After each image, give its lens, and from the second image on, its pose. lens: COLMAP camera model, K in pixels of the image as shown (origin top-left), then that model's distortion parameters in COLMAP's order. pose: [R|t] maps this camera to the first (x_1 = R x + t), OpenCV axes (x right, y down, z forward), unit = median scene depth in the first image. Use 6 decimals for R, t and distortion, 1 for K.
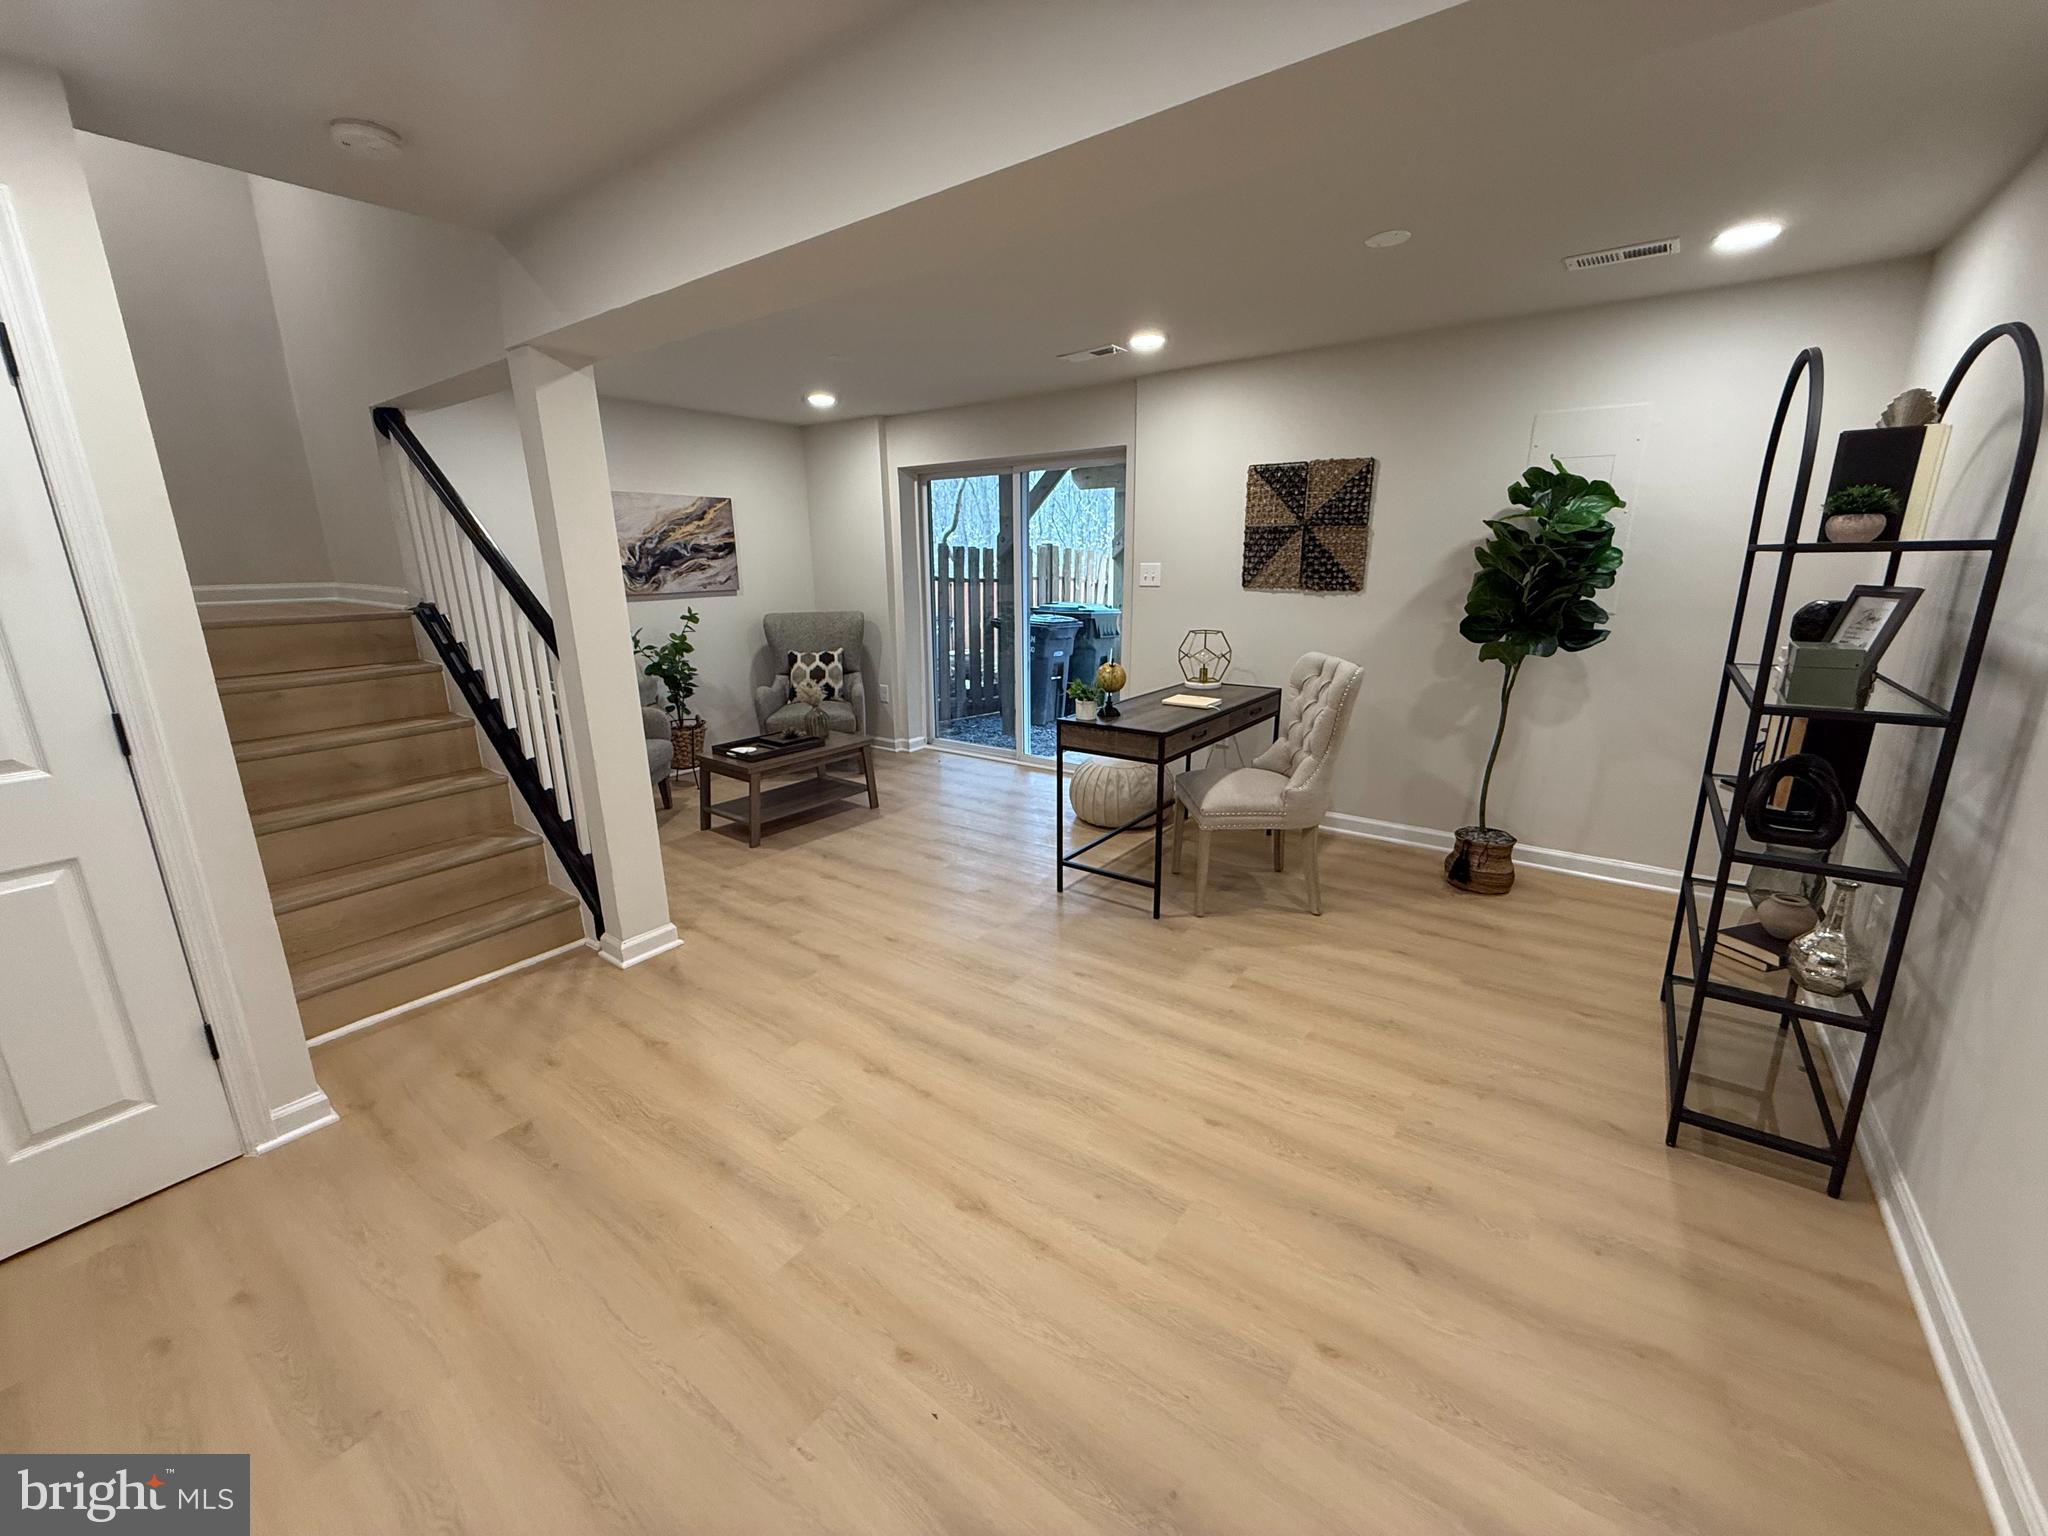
lens RADIAL K [[816.5, 0, 1013.5], [0, 816.5, 768.2], [0, 0, 1]] dist [-0.000877, 0.000210]
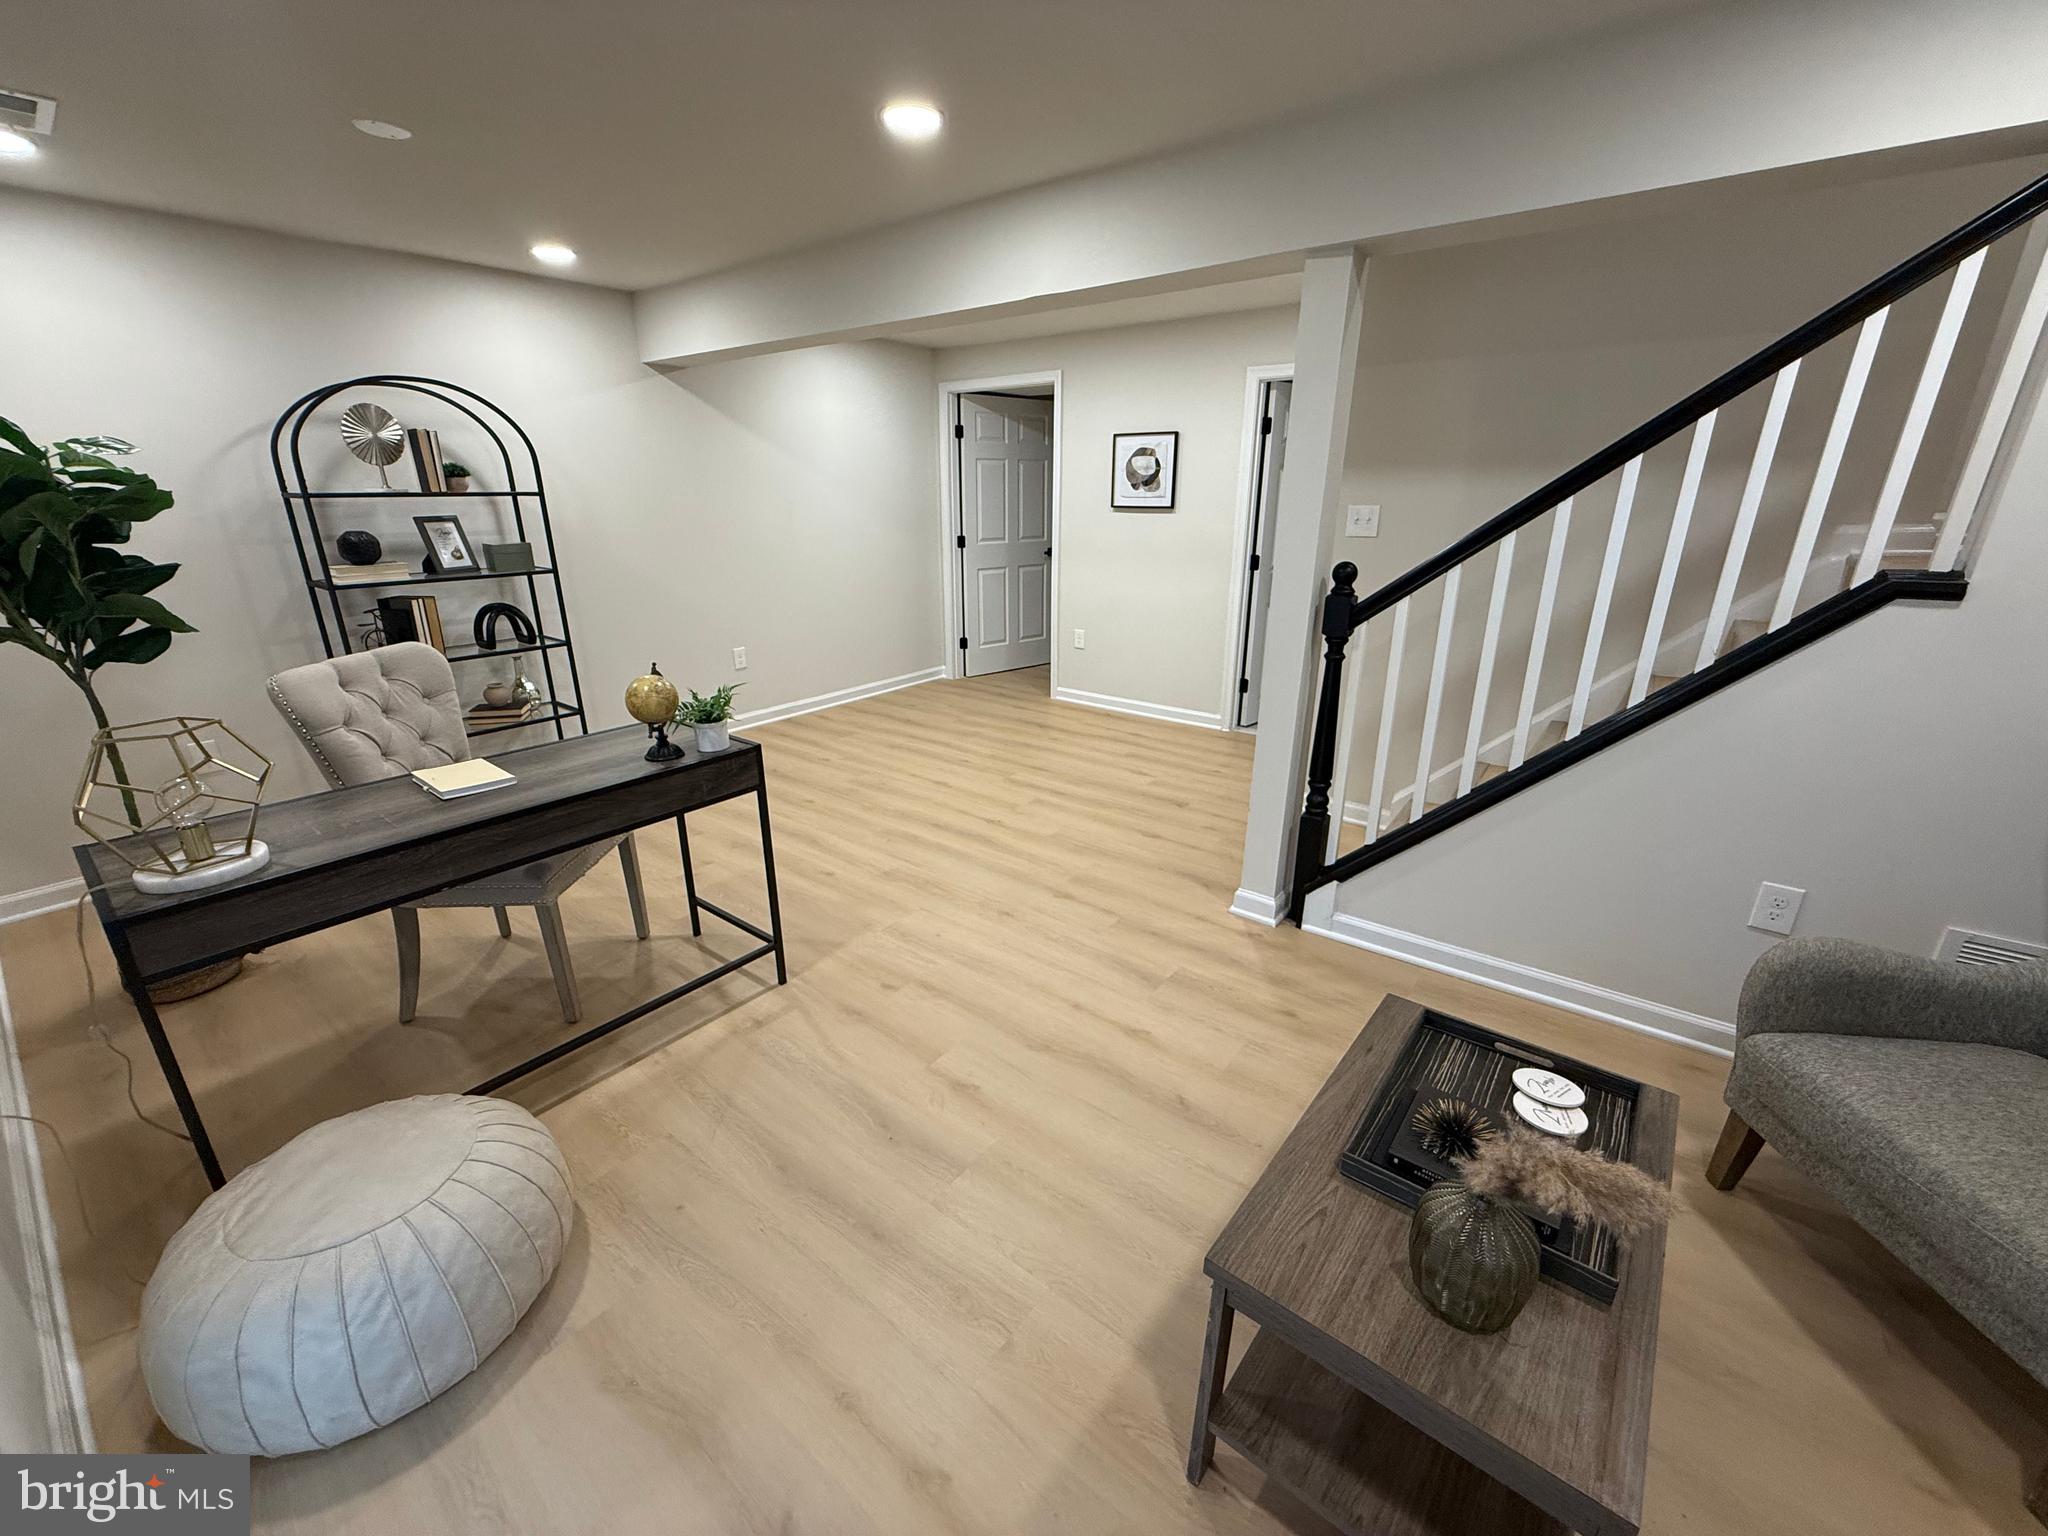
lens RADIAL K [[816.5, 0, 1013.5], [0, 816.5, 768.2], [0, 0, 1]] dist [-0.000877, 0.000210]
pose [[-0.999641, 0.009930, 0.024868, -0.104144], [0.021986, 0.834523, 0.550535, -0.250819], [-0.015286, 0.550884, -0.834442, 0.961326]]
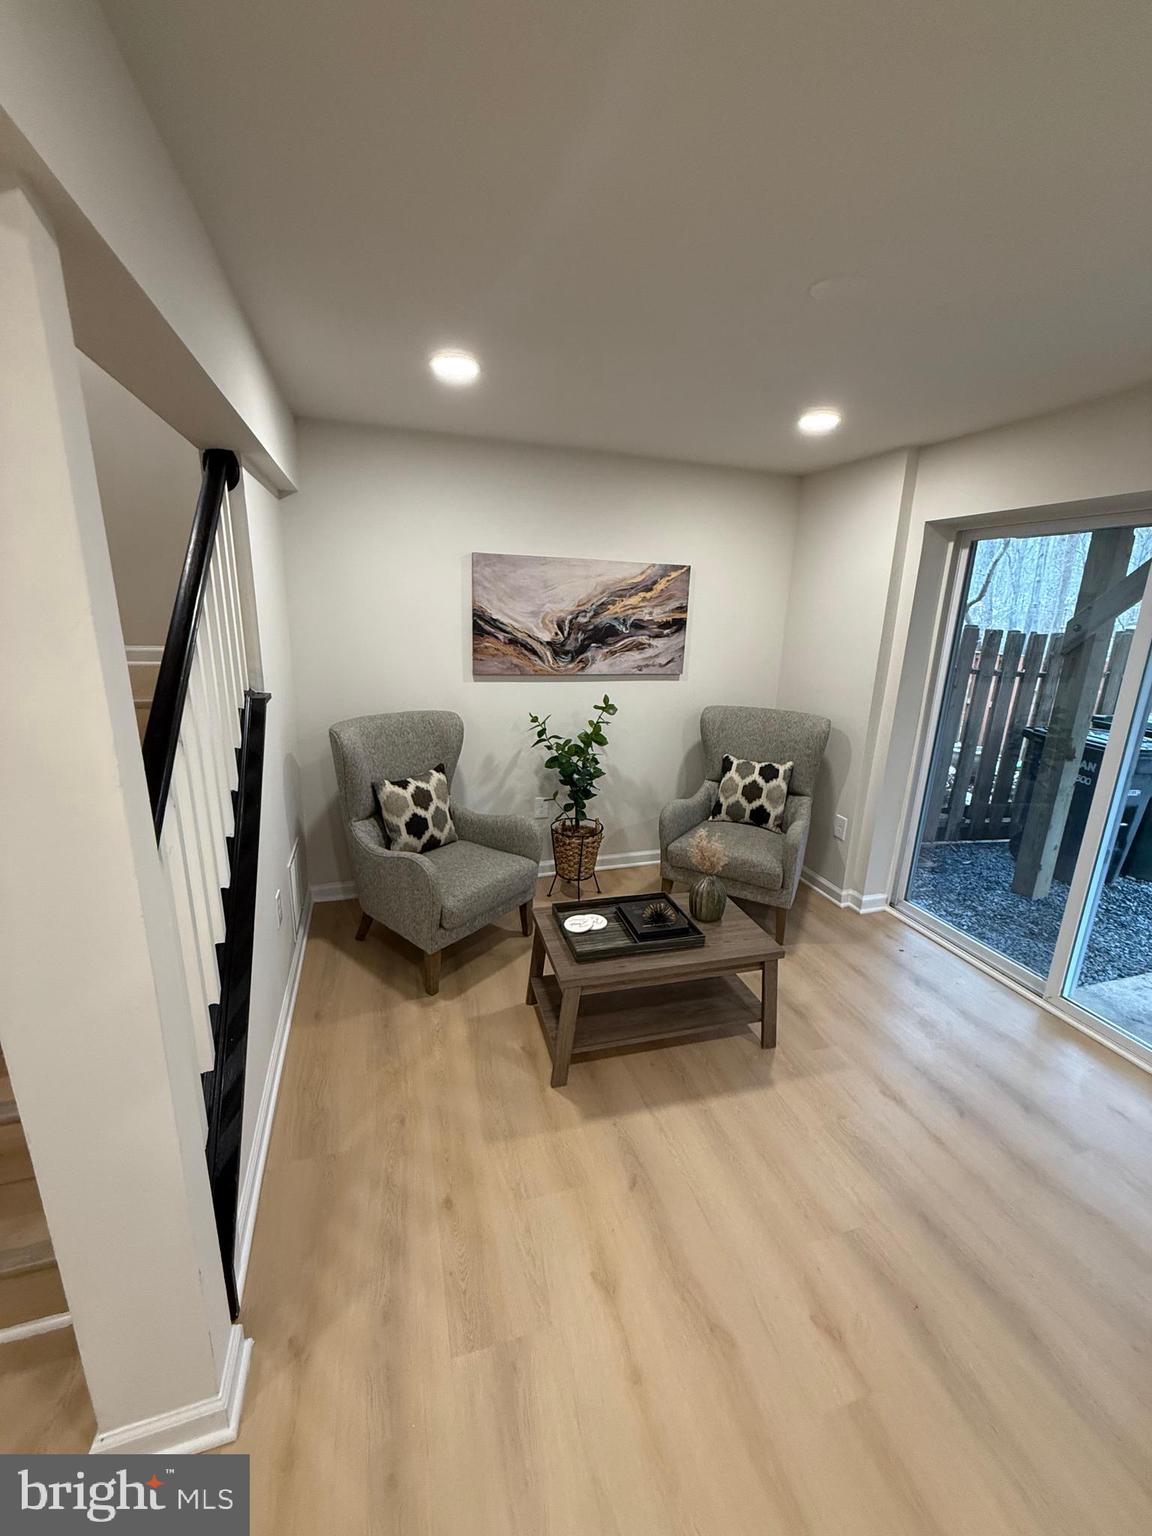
lens RADIAL K [[612.4, 0, 574.9], [0, 612.4, 761.2], [0, 0, 1]] dist [-0.000877, 0.000210]
pose [[0.806670, 0.184352, -0.561514, -0.056062], [-0.190697, 0.980477, 0.047948, -0.145502], [0.559391, 0.068401, 0.826077, 0.440255]]
